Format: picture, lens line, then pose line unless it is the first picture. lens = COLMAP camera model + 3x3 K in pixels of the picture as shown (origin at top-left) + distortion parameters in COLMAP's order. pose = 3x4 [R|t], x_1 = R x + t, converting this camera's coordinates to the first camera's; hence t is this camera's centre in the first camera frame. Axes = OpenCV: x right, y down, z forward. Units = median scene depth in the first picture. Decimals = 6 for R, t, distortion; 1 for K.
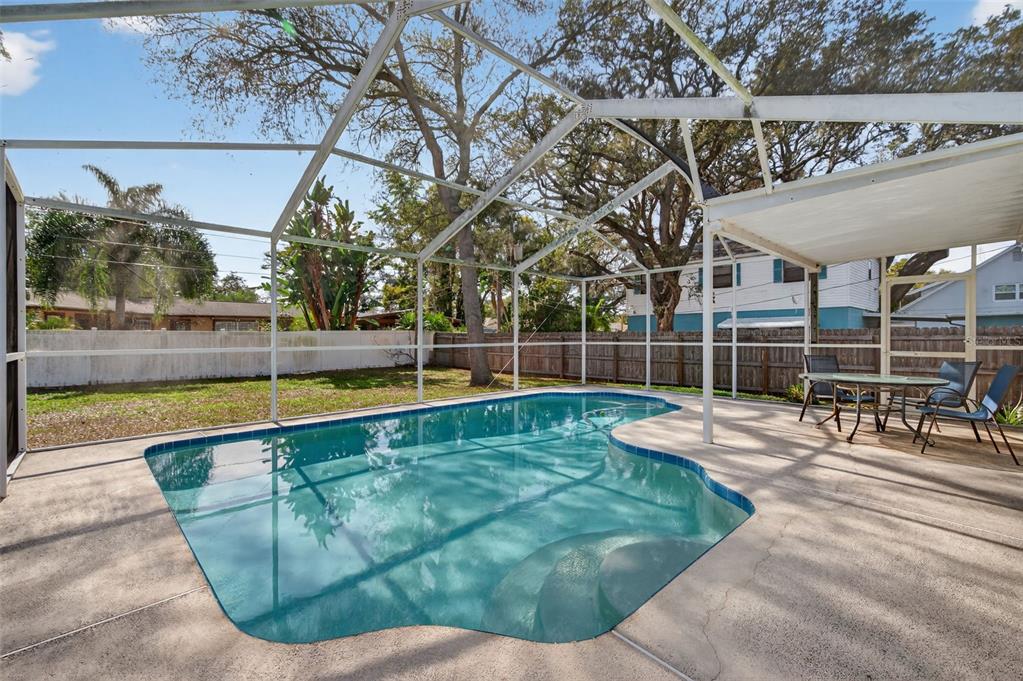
lens RADIAL K [[449.1, 0, 513.7], [0, 449.1, 340.3], [0, 0, 1]] dist [0.005123, -0.002891]
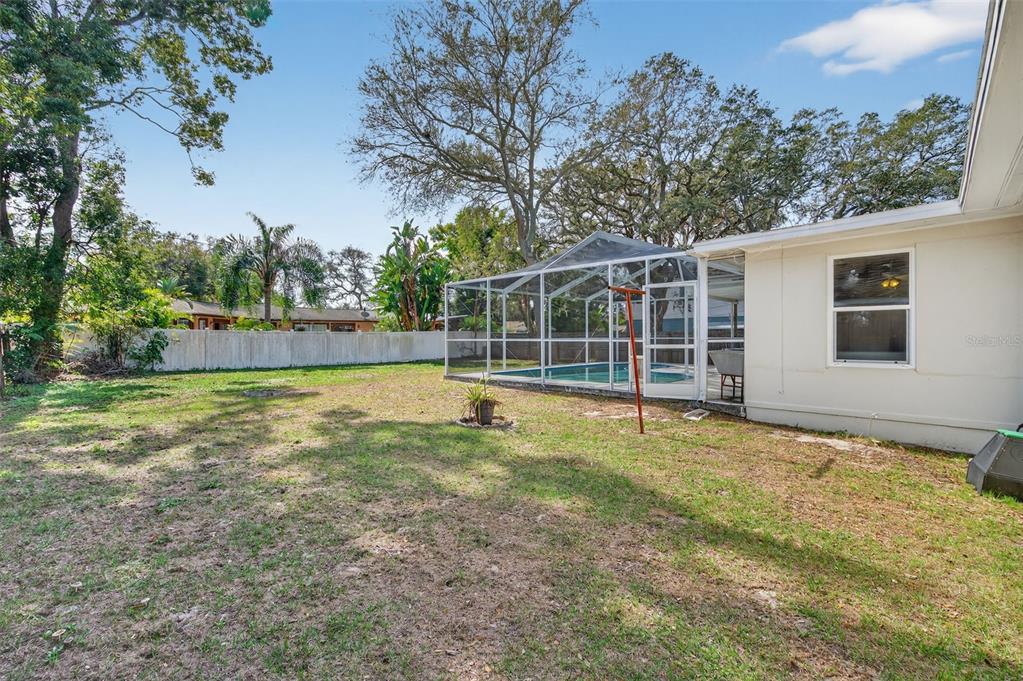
lens RADIAL K [[449.1, 0, 511.5], [0, 449.1, 333.8], [0, 0, 1]] dist [0.005123, -0.002891]
pose [[0.999243, 0.001225, 0.038876, -0.177353], [-0.000776, 0.999933, -0.011556, 0.001627], [-0.038888, 0.011517, 0.999177, -0.396857]]
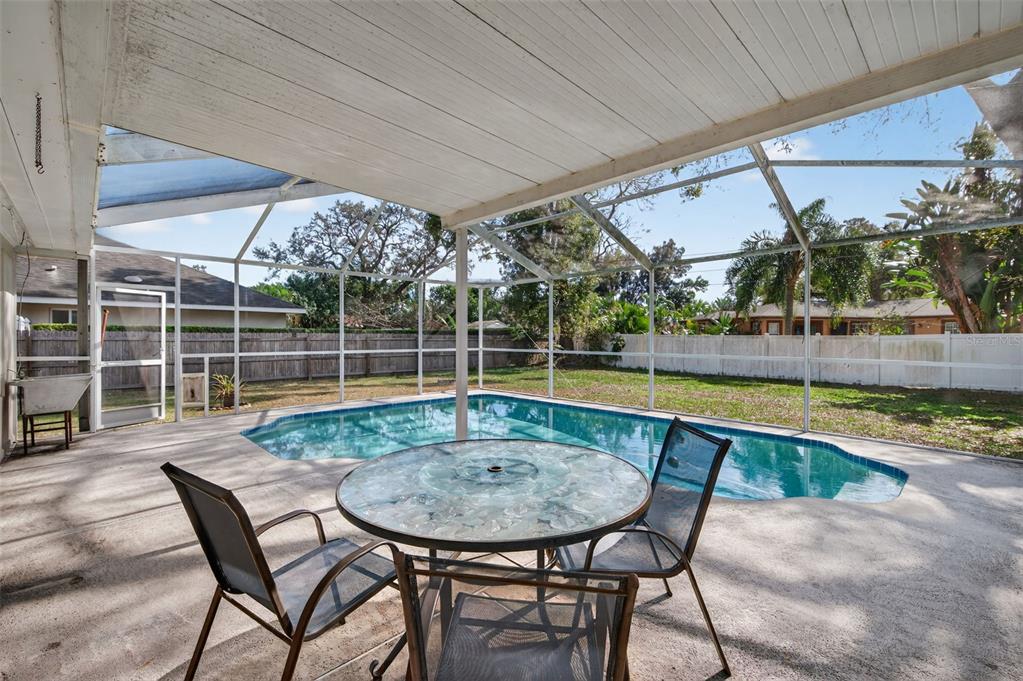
lens RADIAL K [[449.1, 0, 509.9], [0, 449.1, 341.0], [0, 0, 1]] dist [0.005123, -0.002891]
pose [[-0.017797, 0.002101, -0.999839, 0.321919], [-0.000257, 0.999998, 0.002106, -0.007186], [0.999842, 0.000295, -0.017797, 0.278897]]
